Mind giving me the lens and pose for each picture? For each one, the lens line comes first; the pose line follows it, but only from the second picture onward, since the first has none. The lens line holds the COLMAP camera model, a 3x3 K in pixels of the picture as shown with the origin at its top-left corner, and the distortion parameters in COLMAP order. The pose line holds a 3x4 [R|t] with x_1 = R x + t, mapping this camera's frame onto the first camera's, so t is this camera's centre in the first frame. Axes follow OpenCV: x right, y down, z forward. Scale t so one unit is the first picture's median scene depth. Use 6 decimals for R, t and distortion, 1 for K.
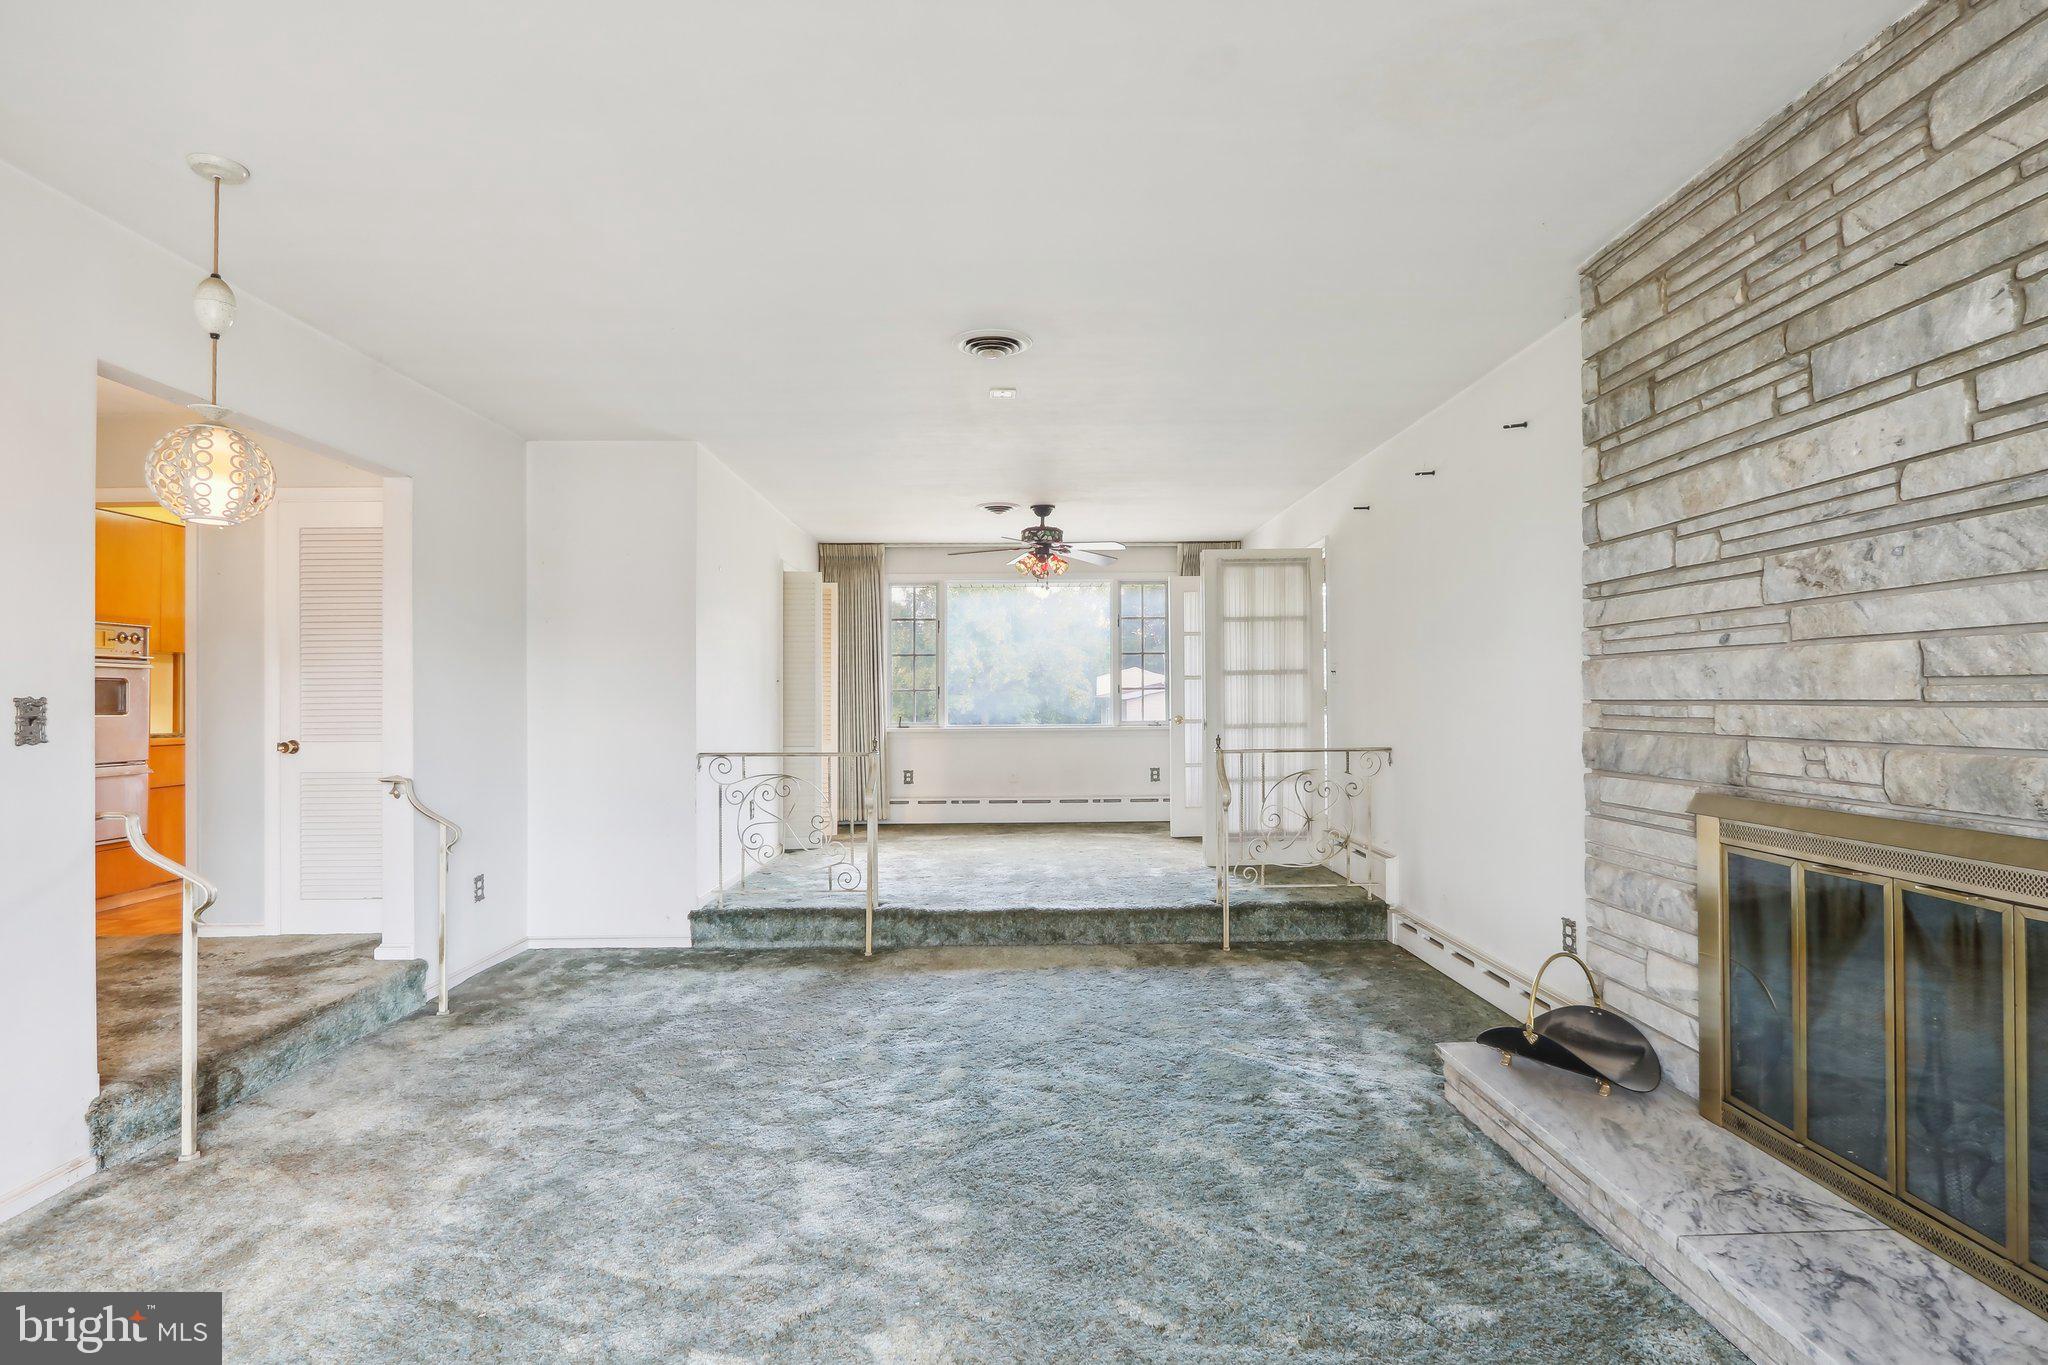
lens RADIAL K [[964.0, 0, 1011.9], [0, 964.0, 694.1], [0, 0, 1]] dist [-0.002697, 0.000614]
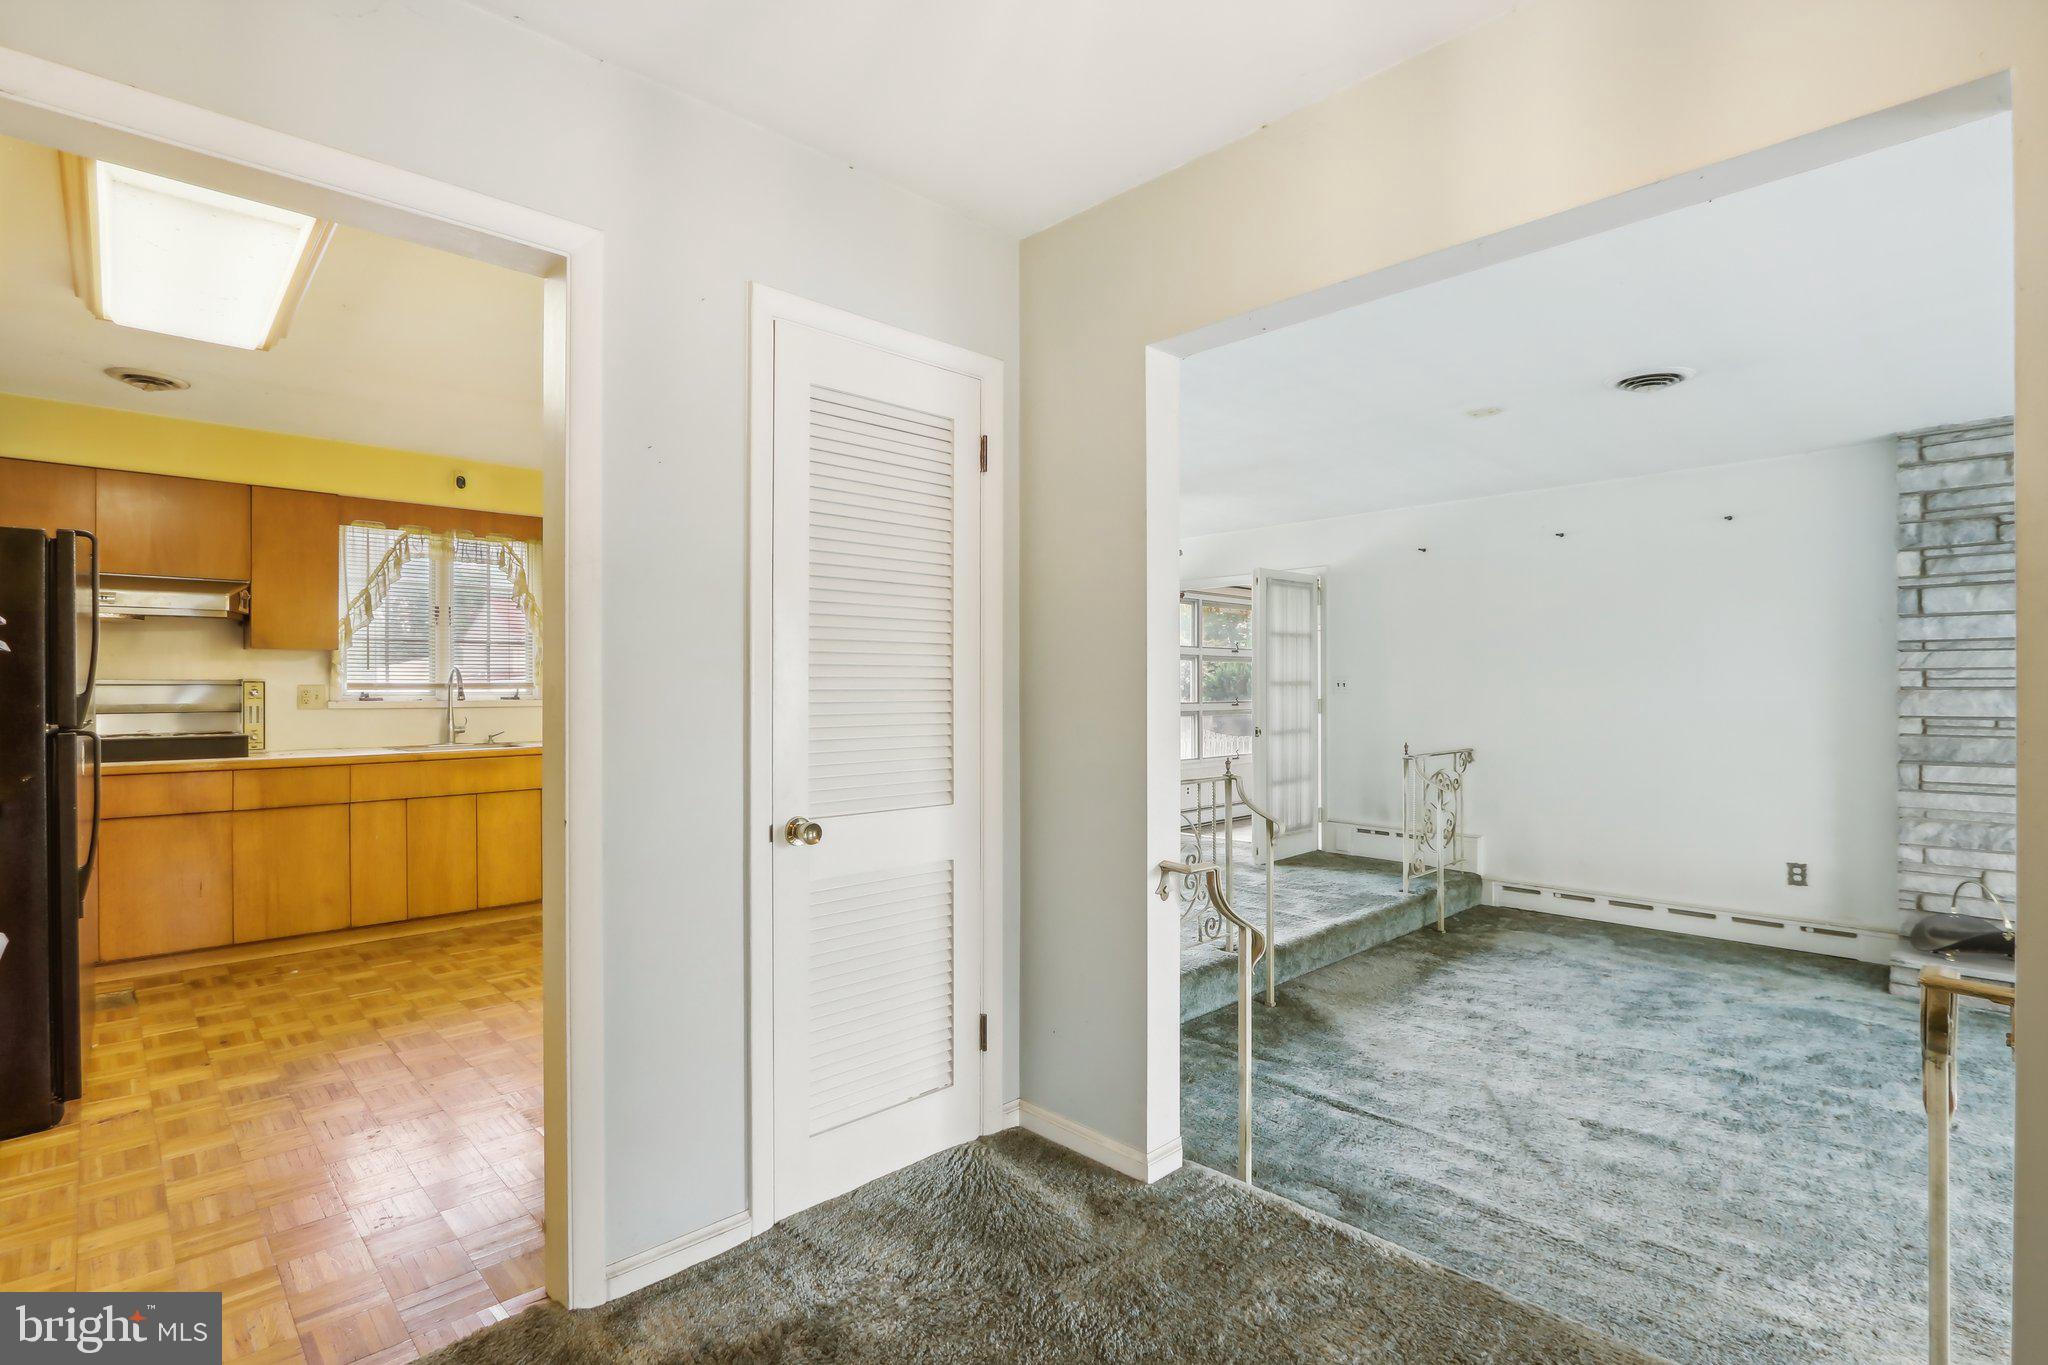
lens RADIAL K [[964.0, 0, 1011.9], [0, 964.0, 694.1], [0, 0, 1]] dist [-0.002697, 0.000614]
pose [[0.732932, 0.002396, 0.680298, -1.529256], [-0.005788, 0.999980, 0.002714, -0.025229], [-0.680277, -0.005926, 0.732931, 0.868450]]
